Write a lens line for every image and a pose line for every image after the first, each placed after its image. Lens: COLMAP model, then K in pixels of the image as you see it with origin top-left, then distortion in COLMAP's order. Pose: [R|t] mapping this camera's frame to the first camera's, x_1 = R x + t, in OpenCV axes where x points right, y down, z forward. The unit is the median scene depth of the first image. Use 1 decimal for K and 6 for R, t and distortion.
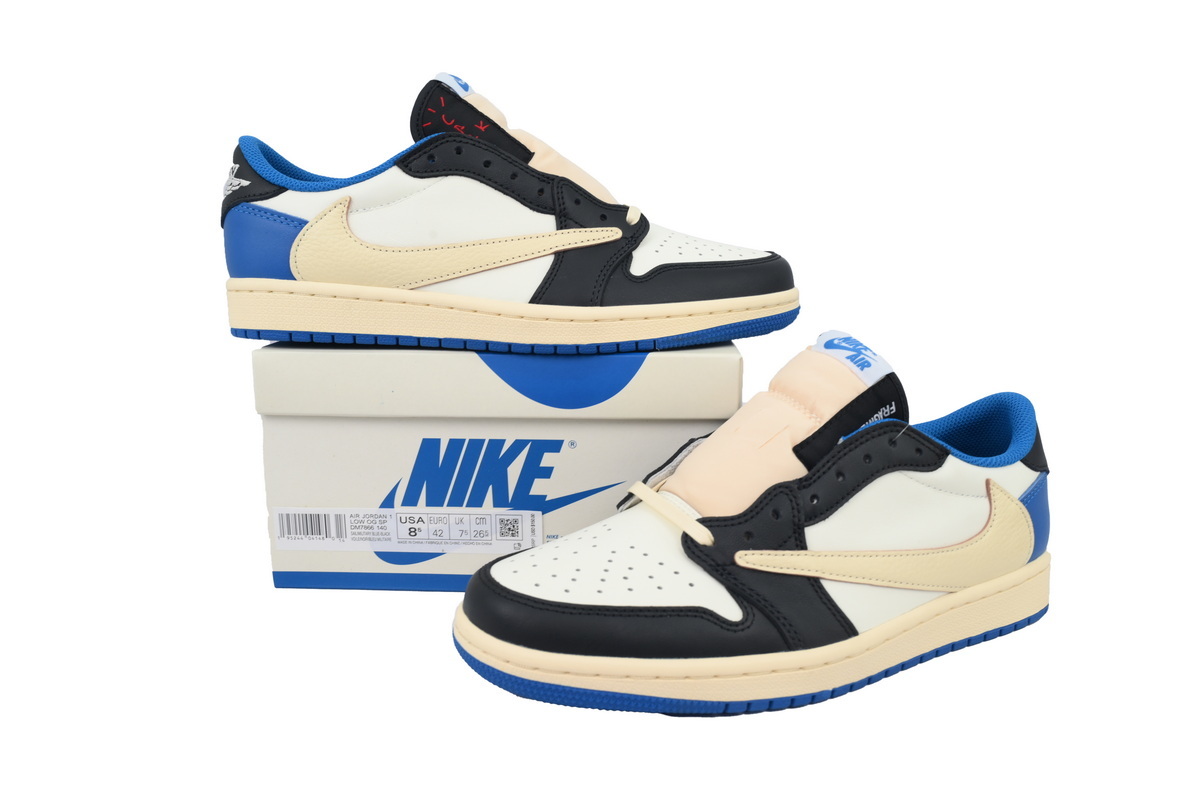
lens RADIAL K [[1008.1, 0, 600.0], [0, 1008.1, 400.0], [0, 0, 1]] dist [-0.000410, 0.000507]
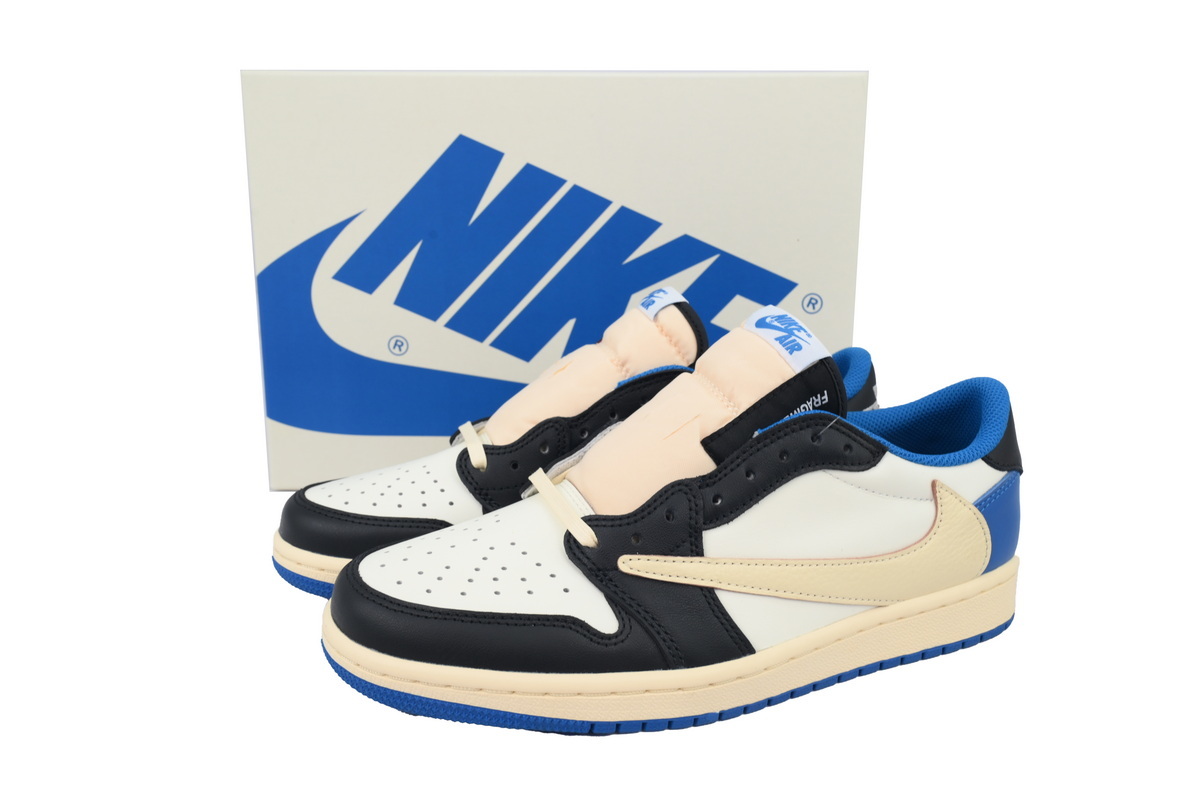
lens RADIAL K [[1008.1, 0, 600.0], [0, 1008.1, 400.0], [0, 0, 1]] dist [-0.000410, 0.000507]
pose [[0.994074, 0.031299, -0.104106, 0.199939], [-0.024693, 0.997635, 0.064150, -0.044957], [0.105868, -0.061199, 0.992495, 0.104700]]
